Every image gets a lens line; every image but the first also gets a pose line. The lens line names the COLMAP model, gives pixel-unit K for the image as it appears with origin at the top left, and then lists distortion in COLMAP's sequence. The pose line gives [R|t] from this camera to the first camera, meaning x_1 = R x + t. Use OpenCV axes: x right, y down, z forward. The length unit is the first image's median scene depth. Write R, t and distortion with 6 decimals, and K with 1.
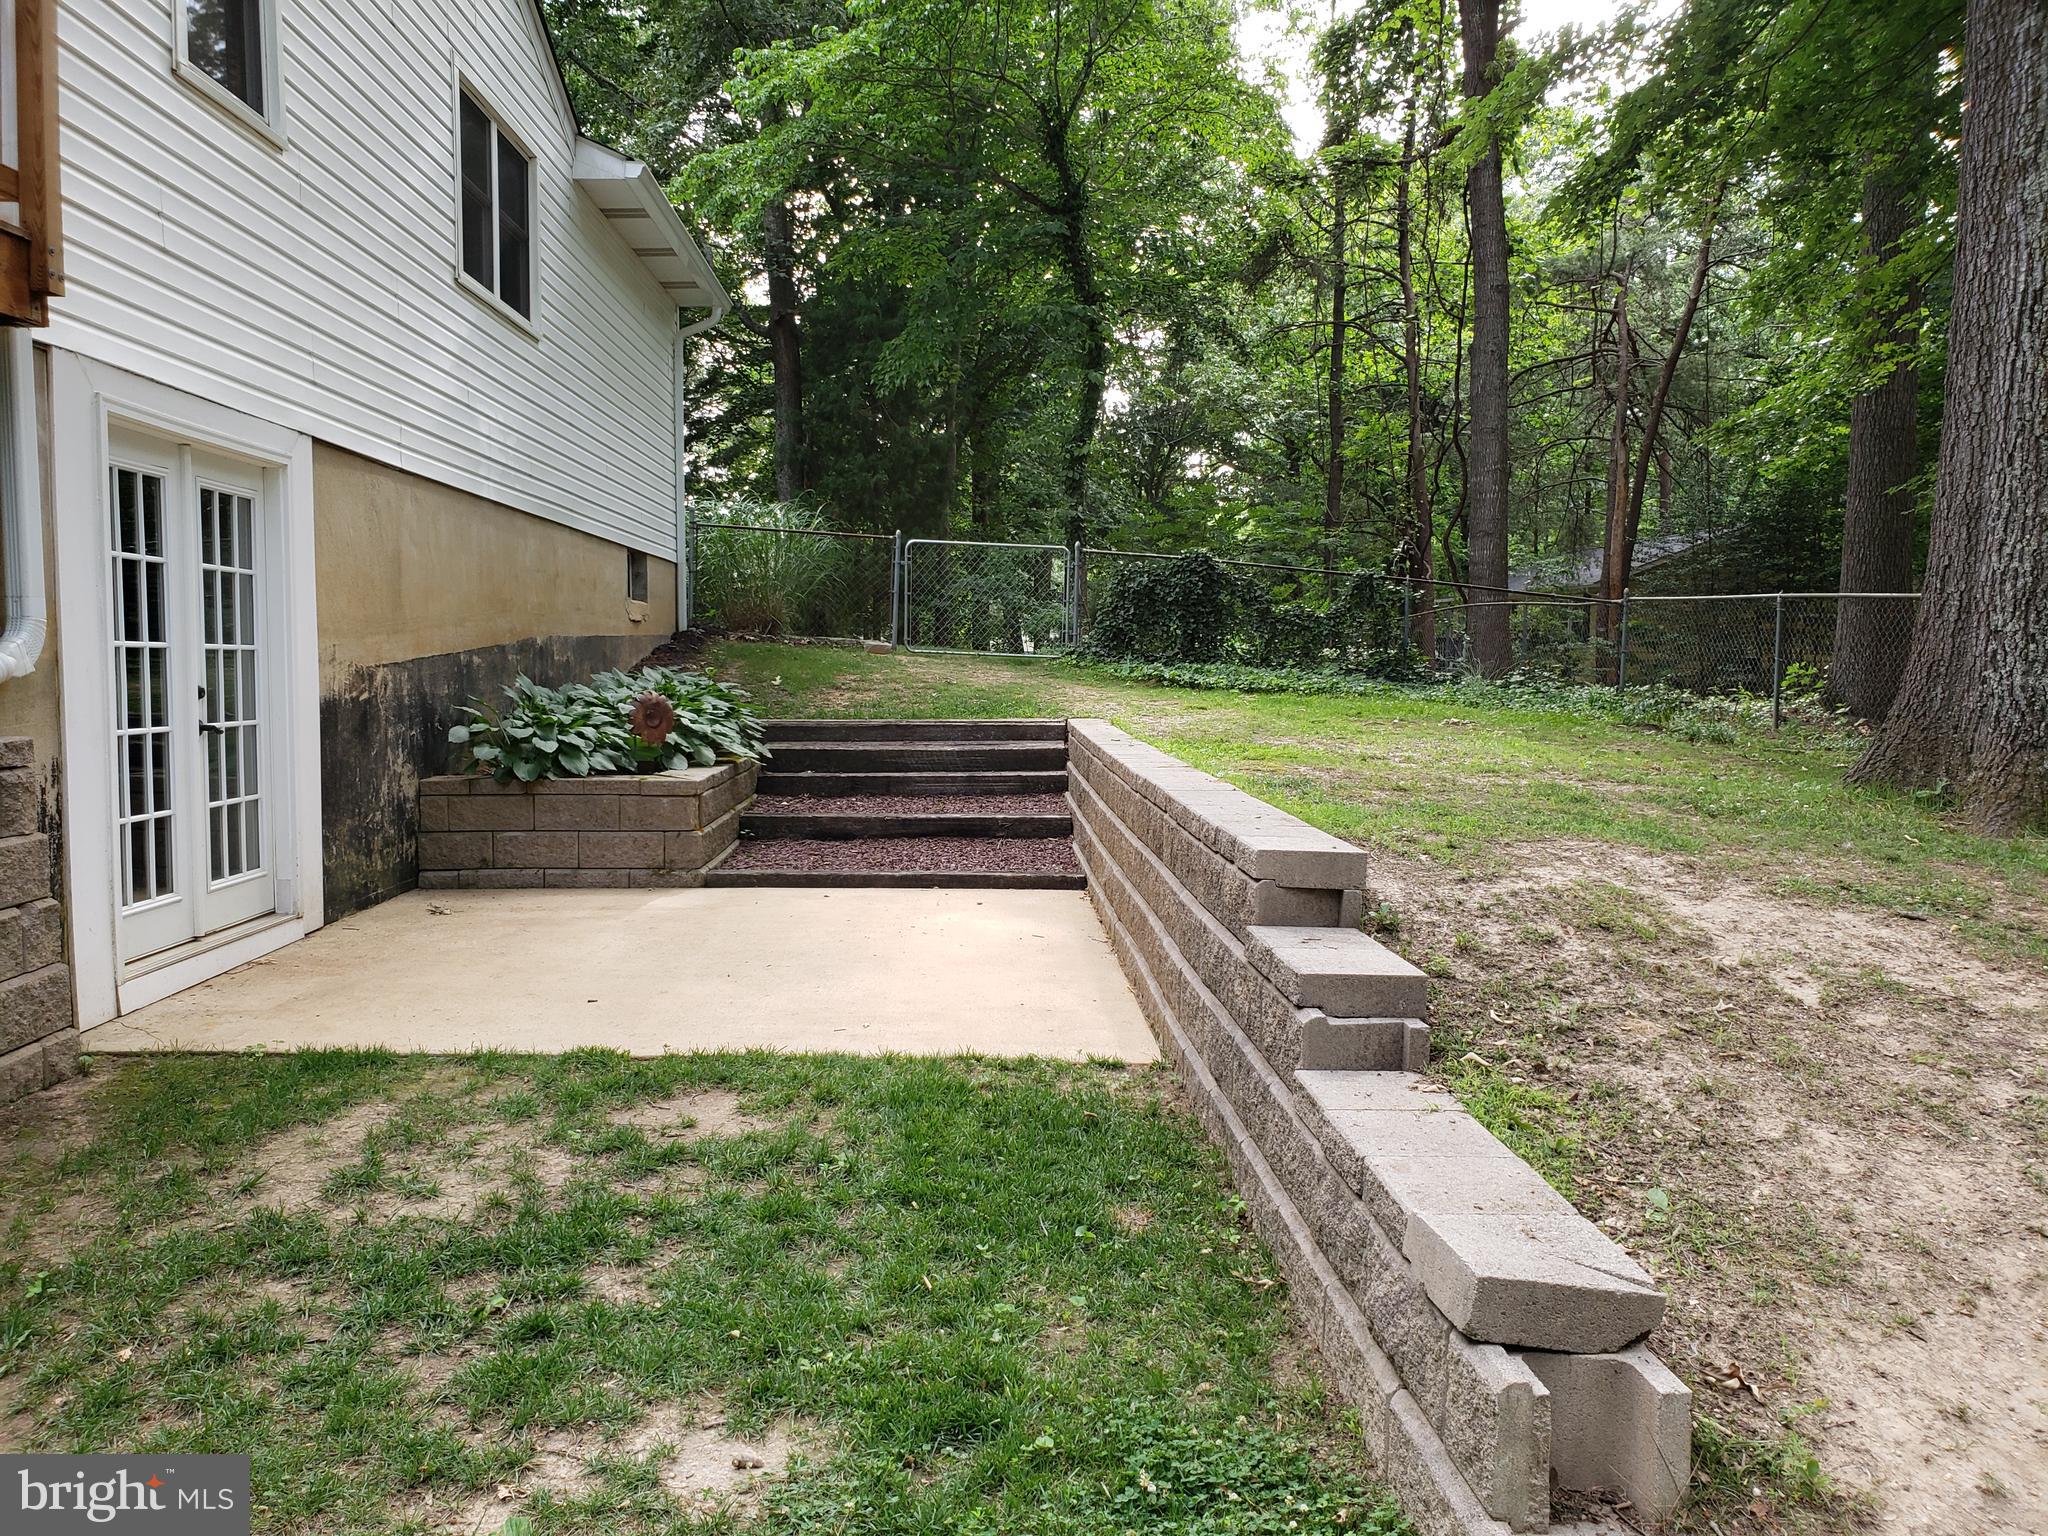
lens RADIAL K [[1579.9, 0, 1024.0], [0, 1579.9, 768.0], [0, 0, 1]] dist [0.014188, 0.001856]
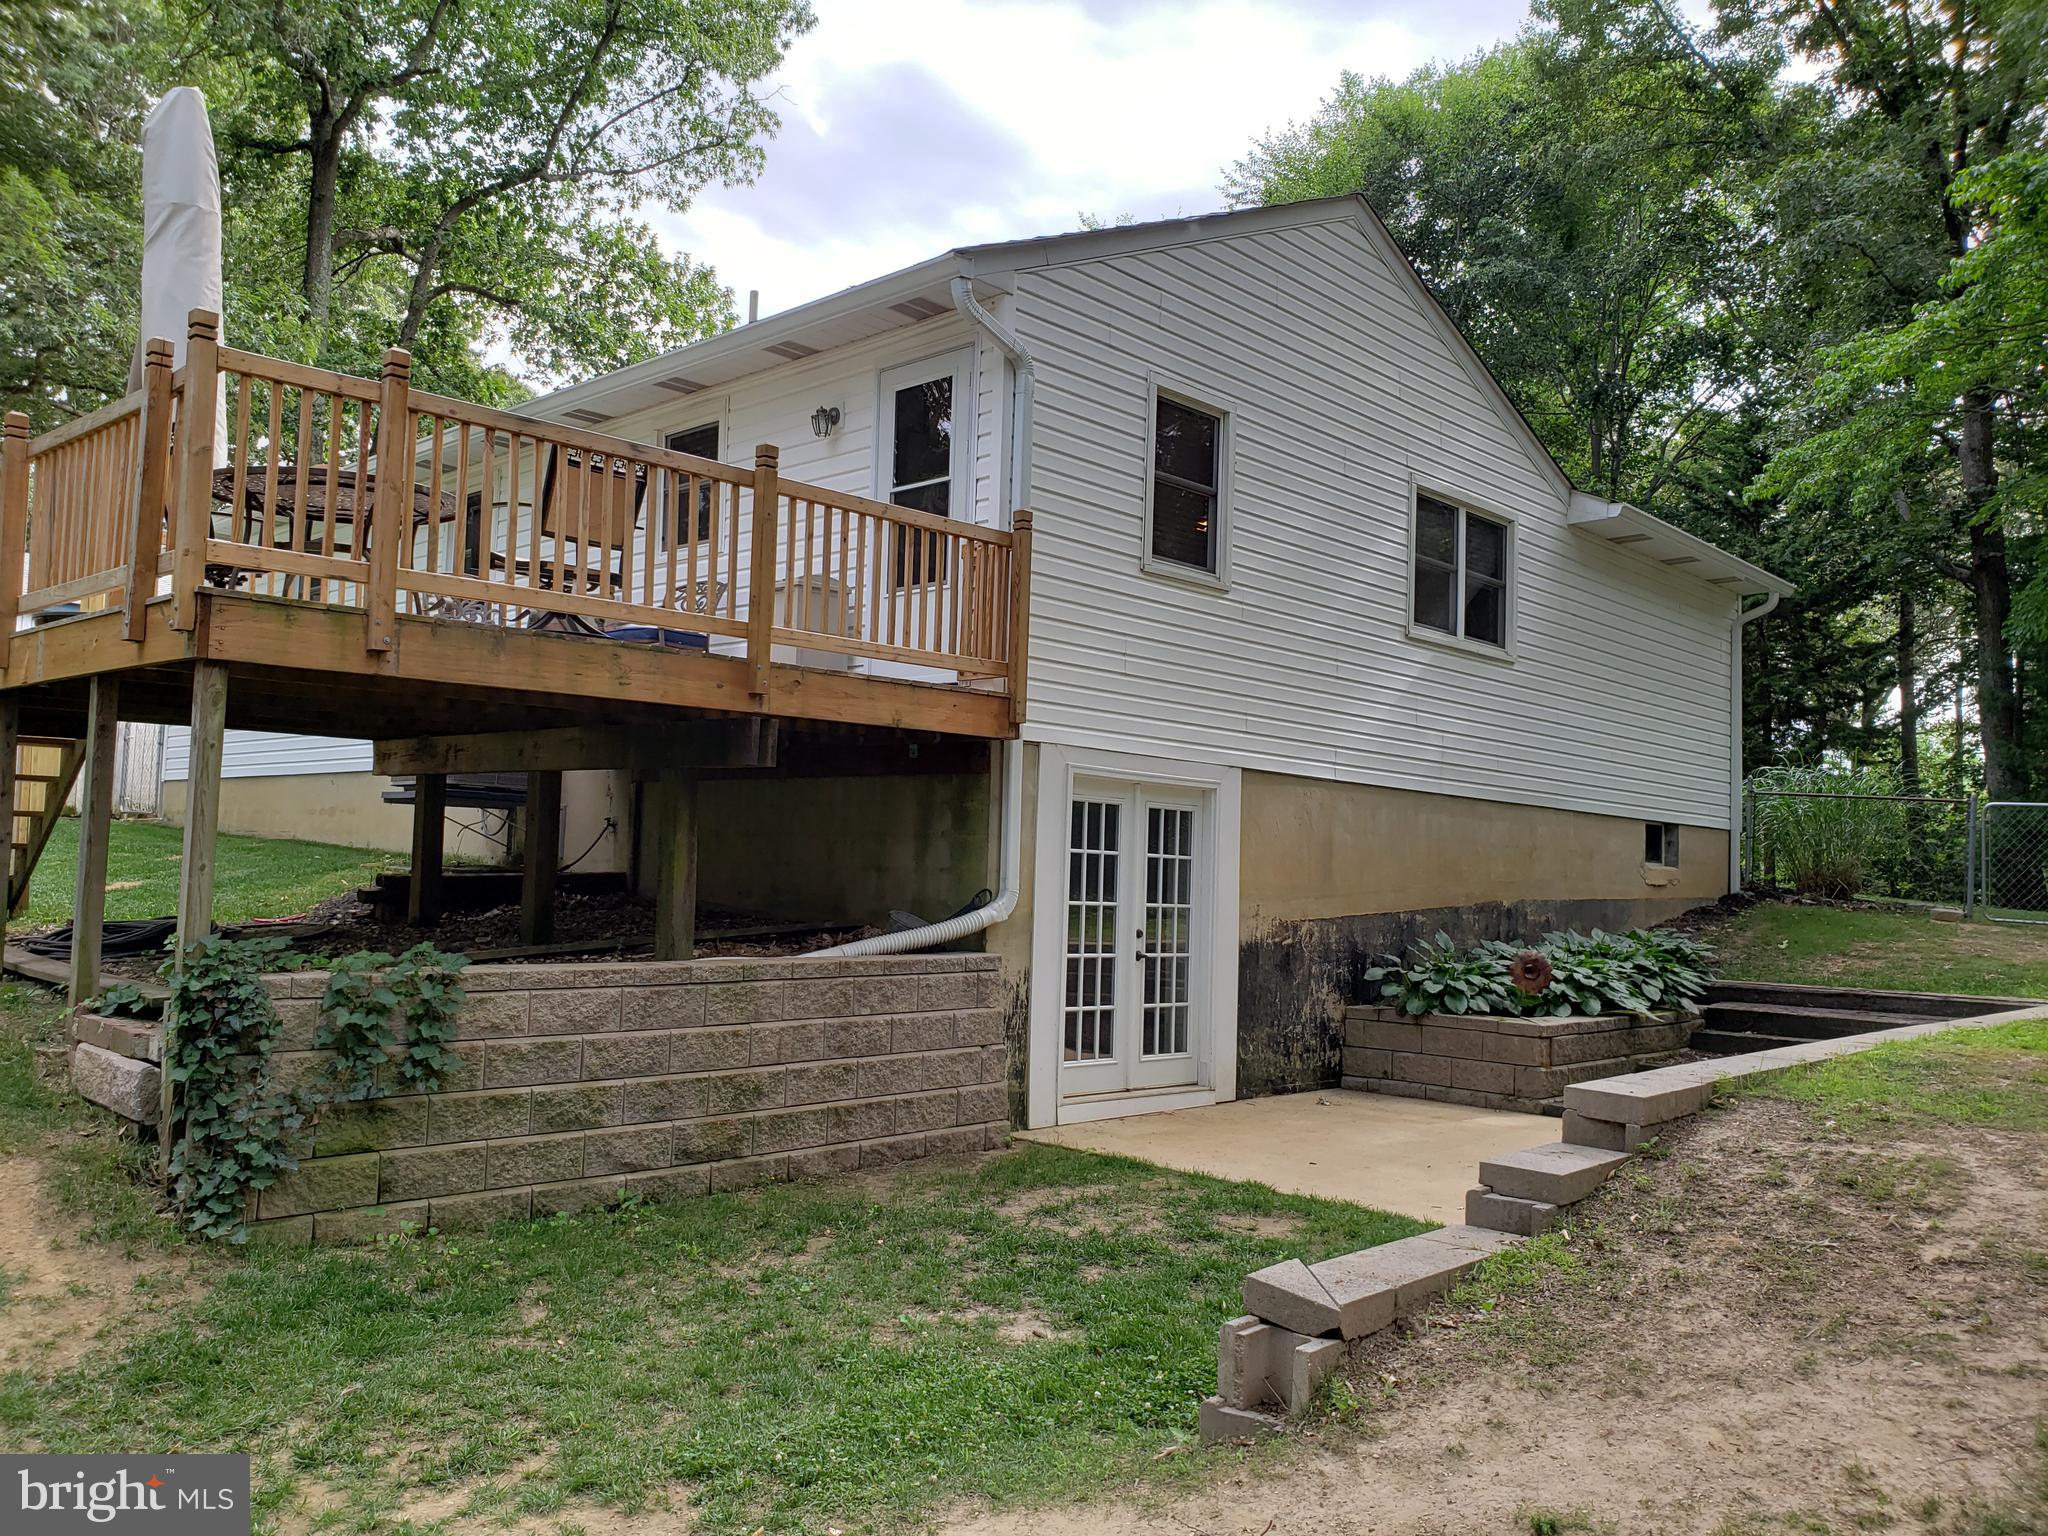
lens RADIAL K [[1578.4, 0, 1024.0], [0, 1578.4, 768.0], [0, 0, 1]] dist [0.057671, -0.273136]
pose [[0.706064, -0.027907, -0.707598, 0.392718], [-0.081842, 0.989312, -0.120682, -0.008472], [0.703403, 0.143121, 0.696233, -0.161052]]
